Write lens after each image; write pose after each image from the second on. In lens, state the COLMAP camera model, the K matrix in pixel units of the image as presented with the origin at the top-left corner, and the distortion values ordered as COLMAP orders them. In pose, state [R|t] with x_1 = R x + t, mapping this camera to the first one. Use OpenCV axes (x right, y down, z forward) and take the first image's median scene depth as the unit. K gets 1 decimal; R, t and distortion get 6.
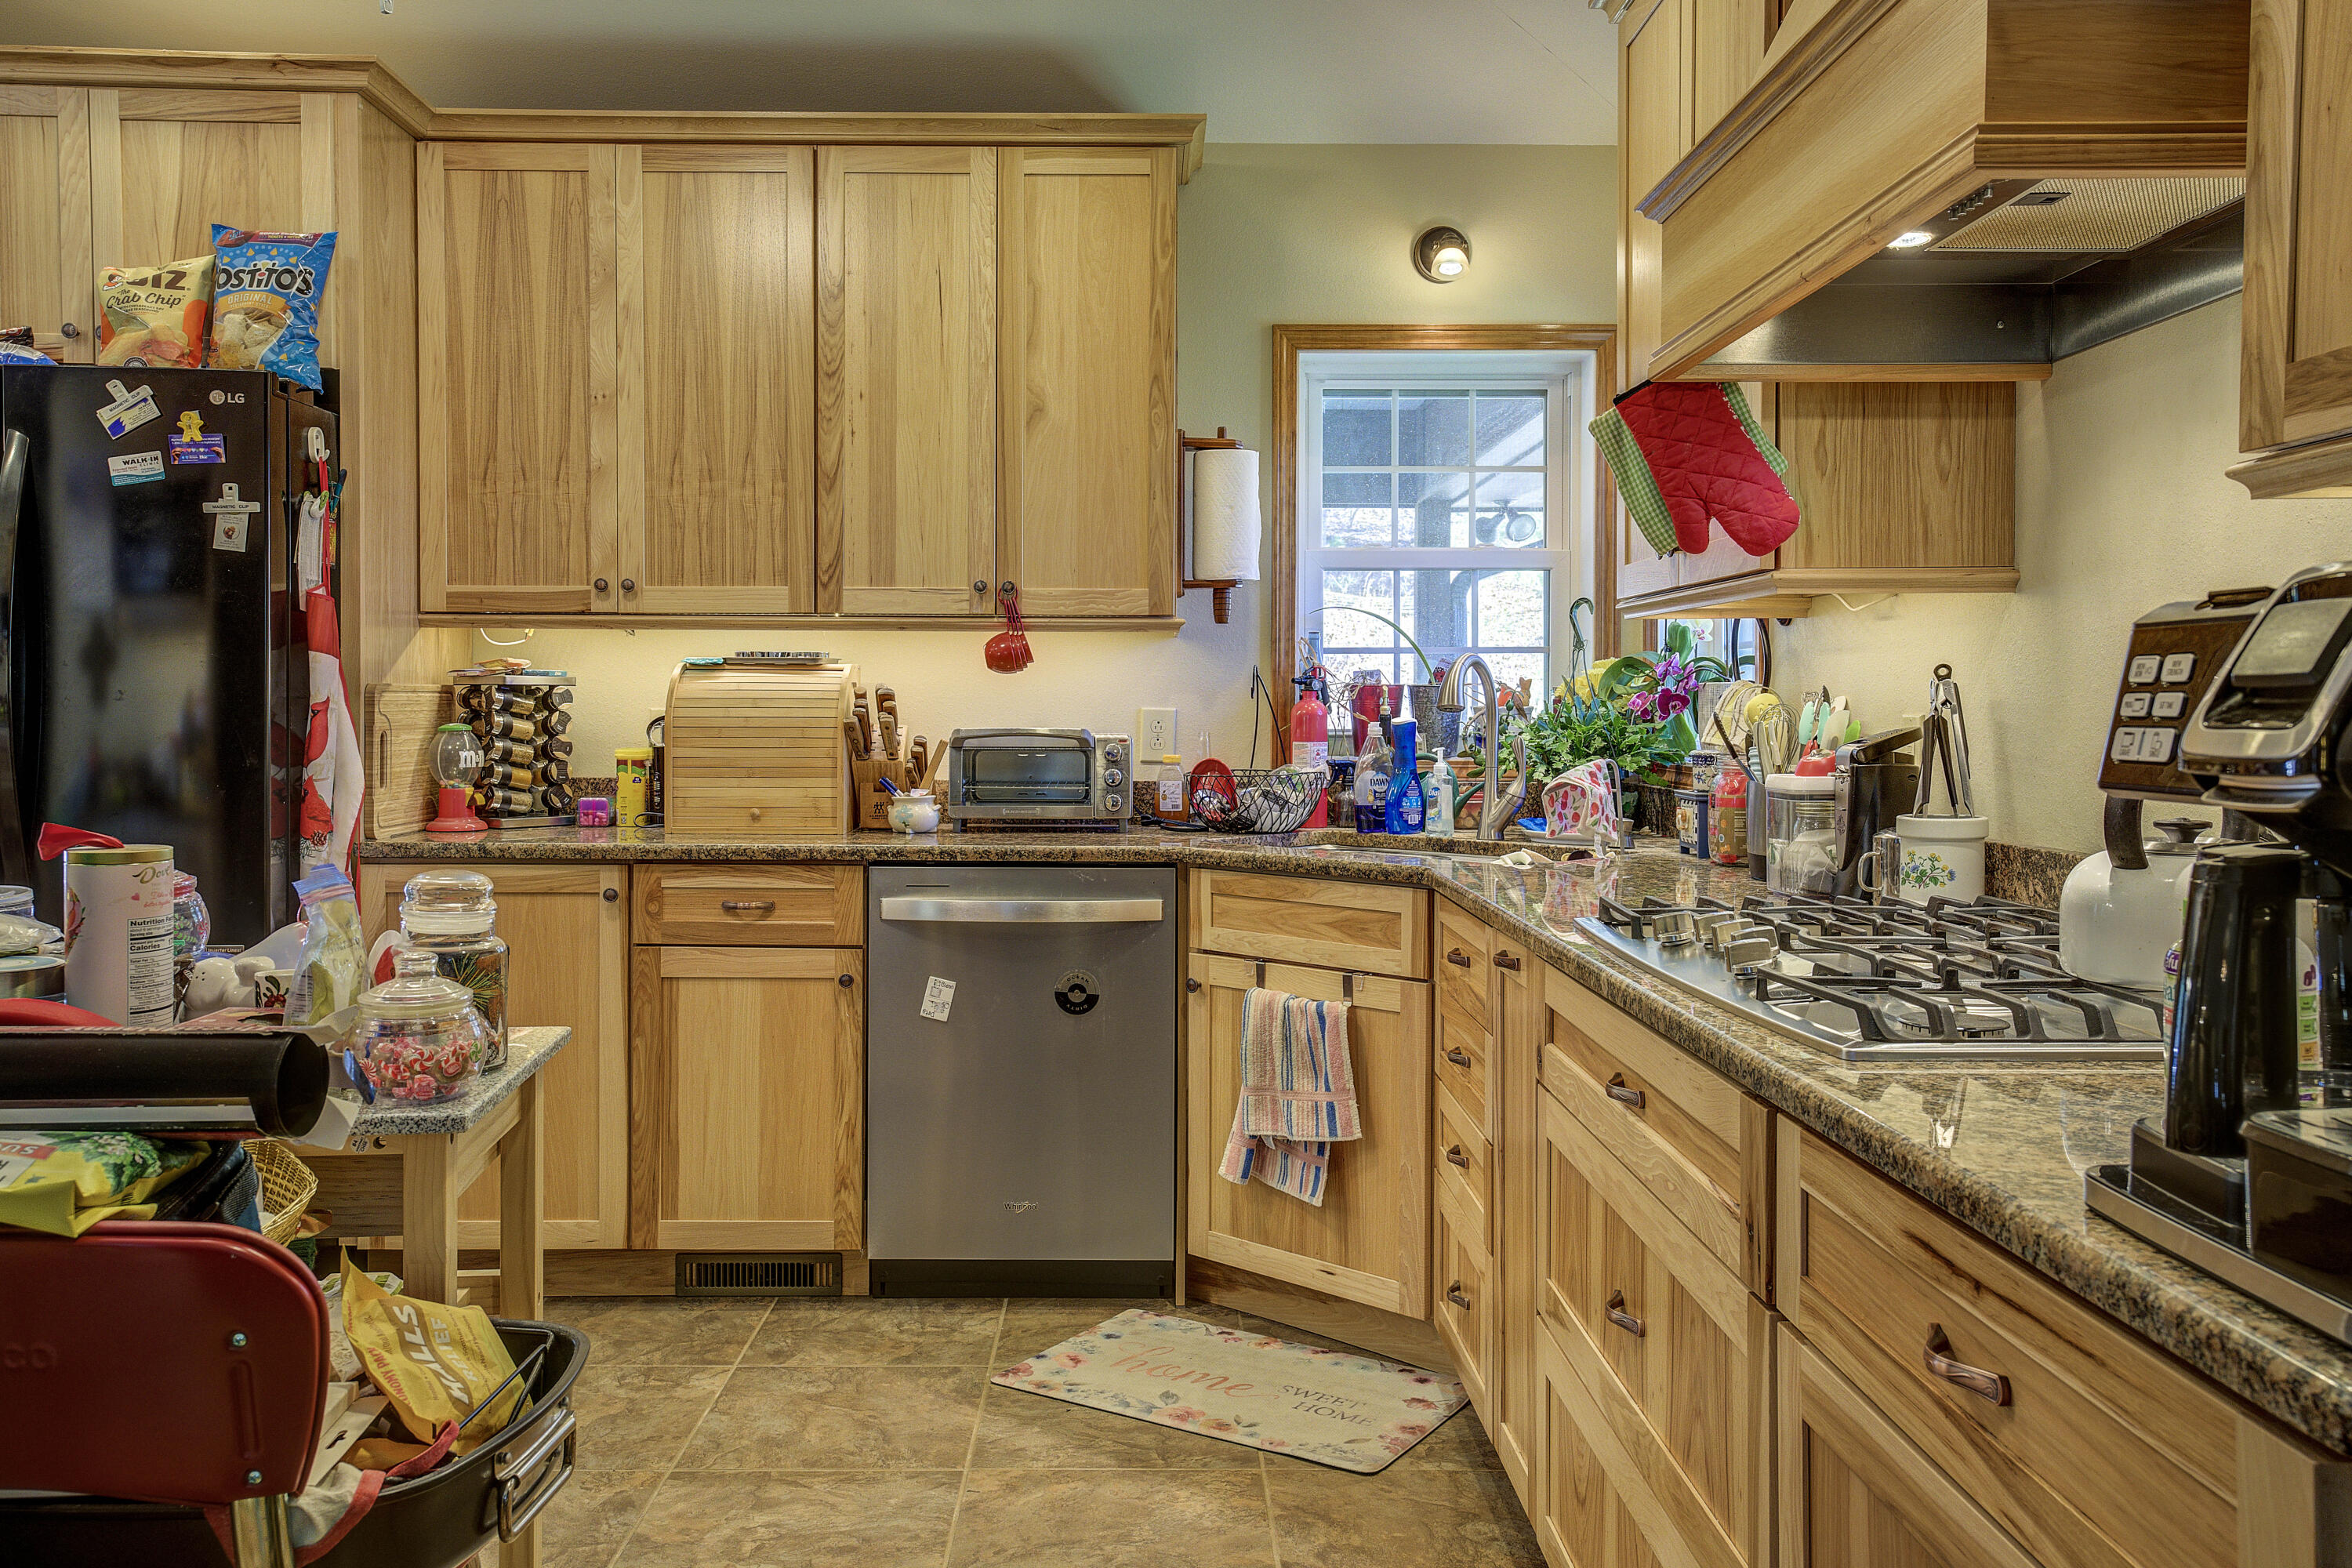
lens RADIAL K [[1874.8, 0, 1176.0], [0, 1874.8, 784.0], [0, 0, 1]] dist [0.031922, -0.003324]
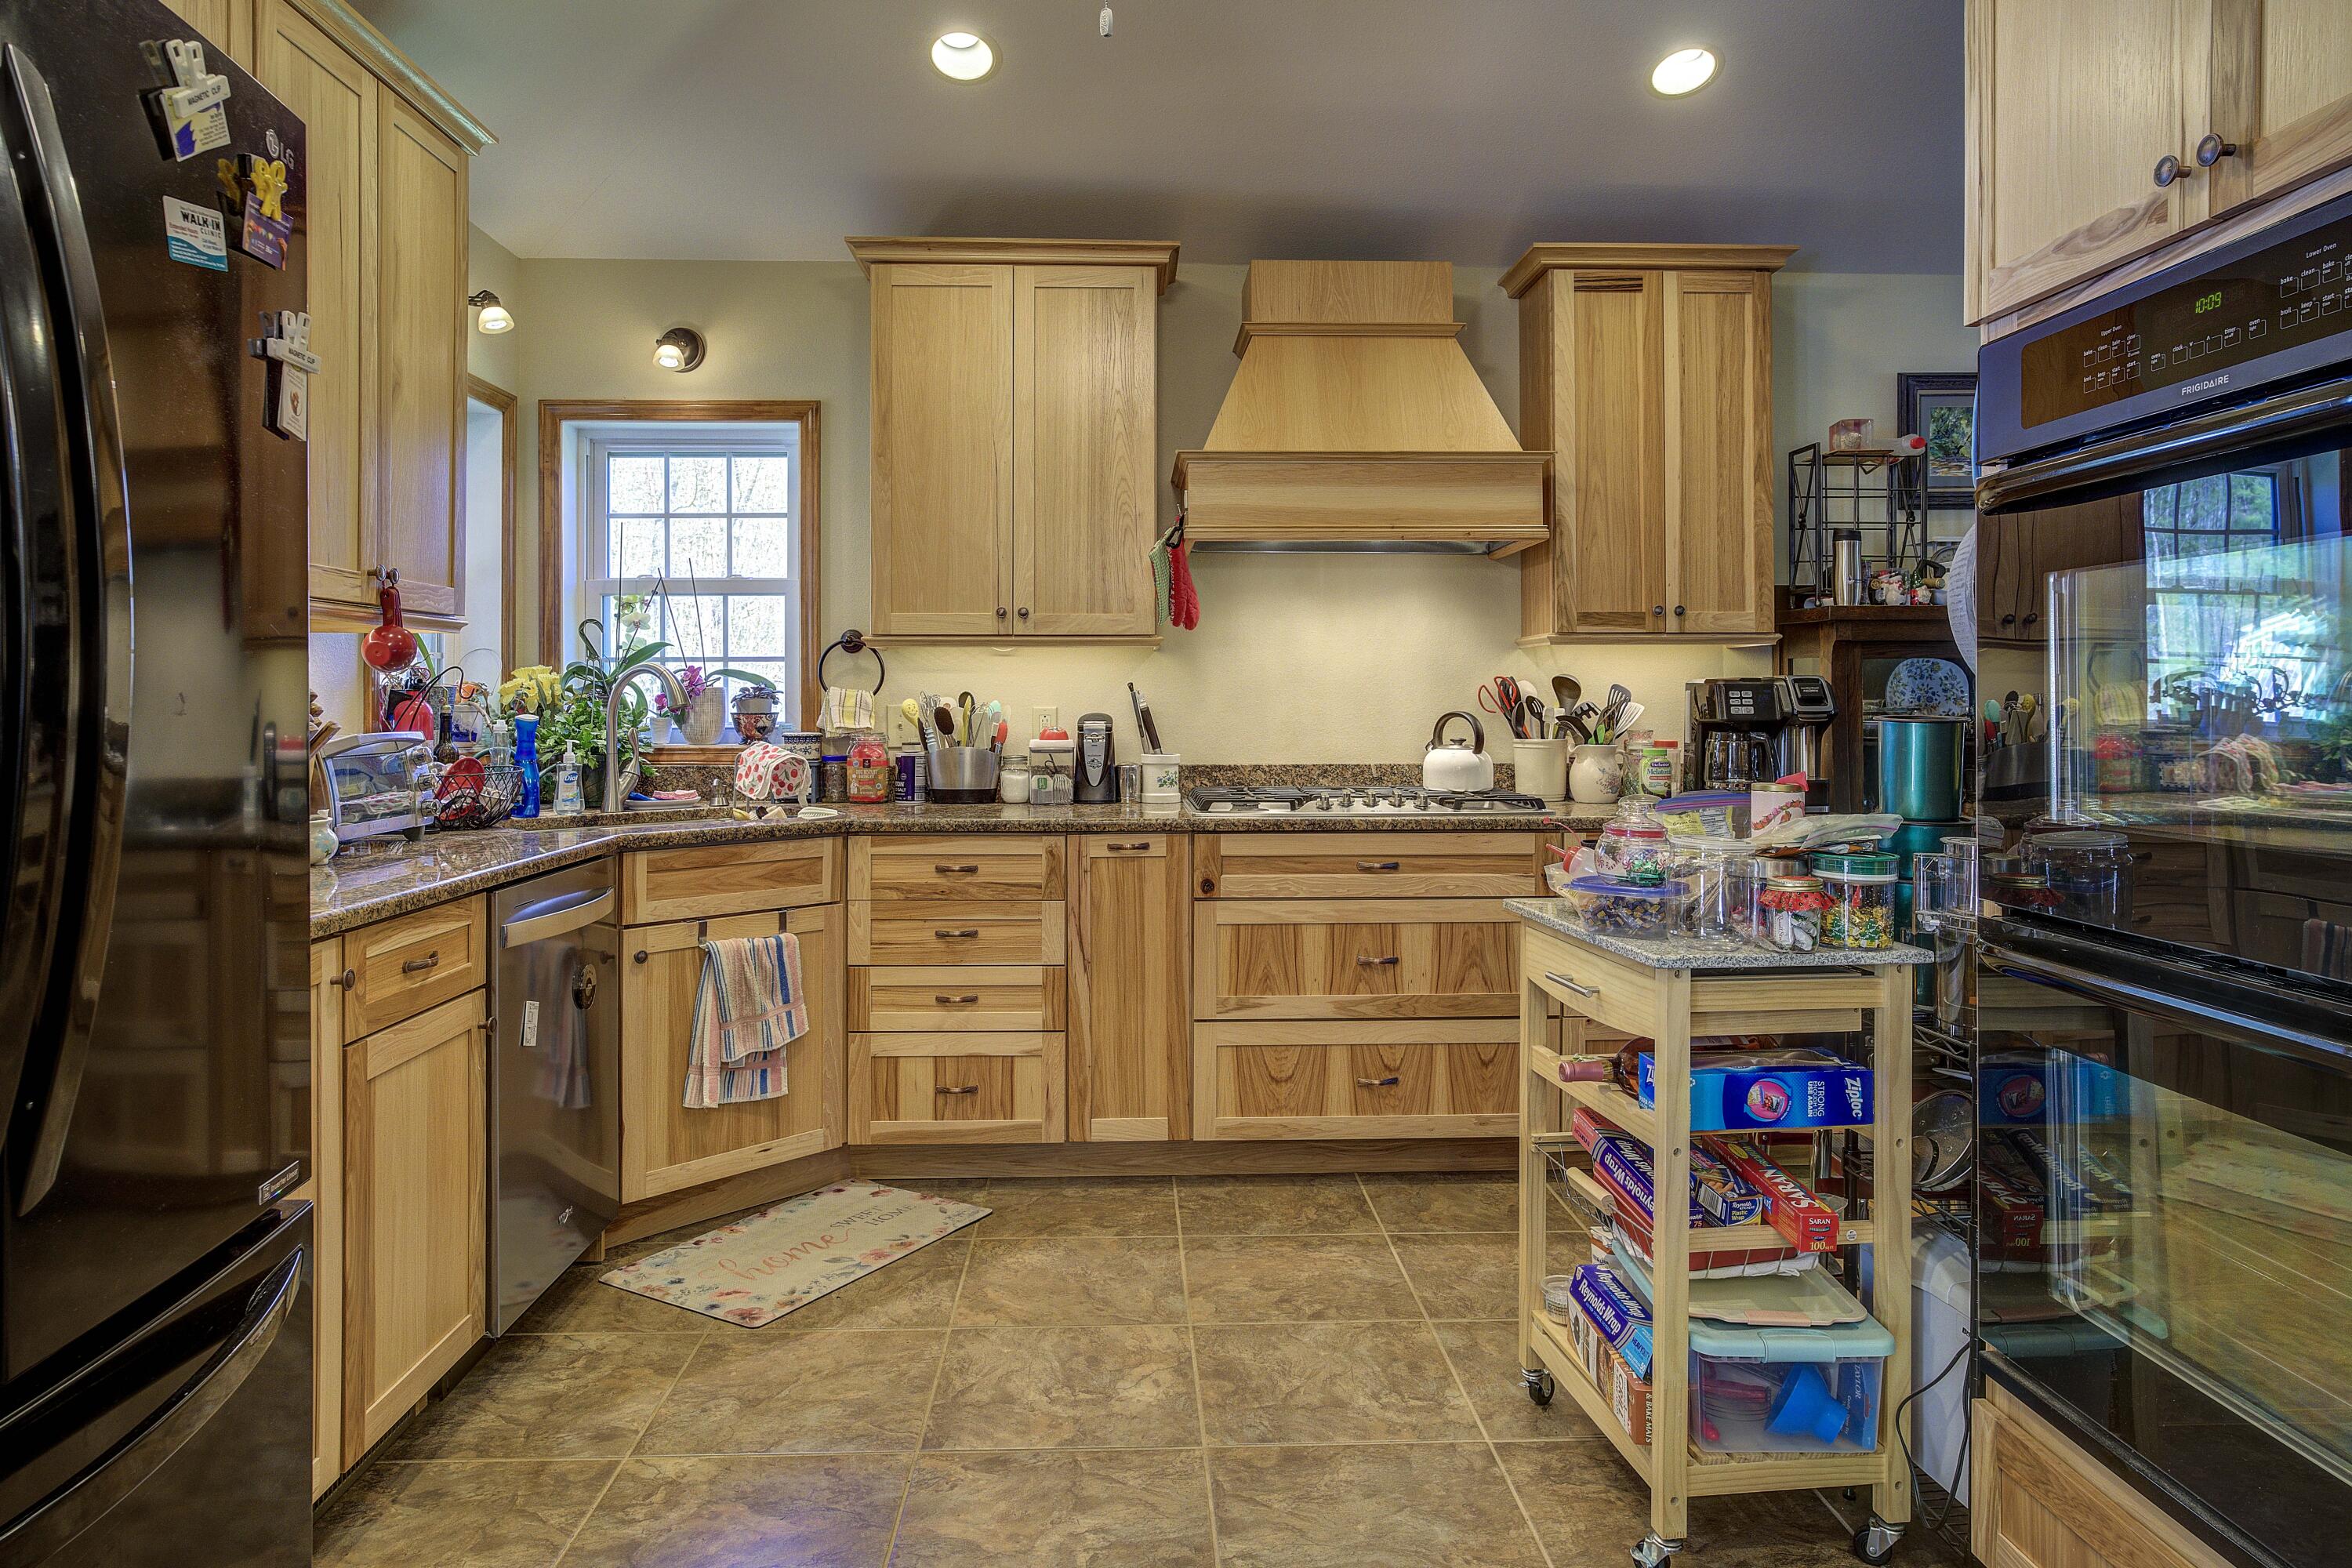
lens RADIAL K [[1454.4, 0, 1176.5], [0, 1454.4, 704.9], [0, 0, 1]] dist [0.003475, 0.000678]
pose [[-0.028416, -0.010773, 0.999538, -0.969865], [0.034191, 0.999346, 0.011743, -0.046828], [-0.999011, 0.034509, -0.028029, 0.785623]]
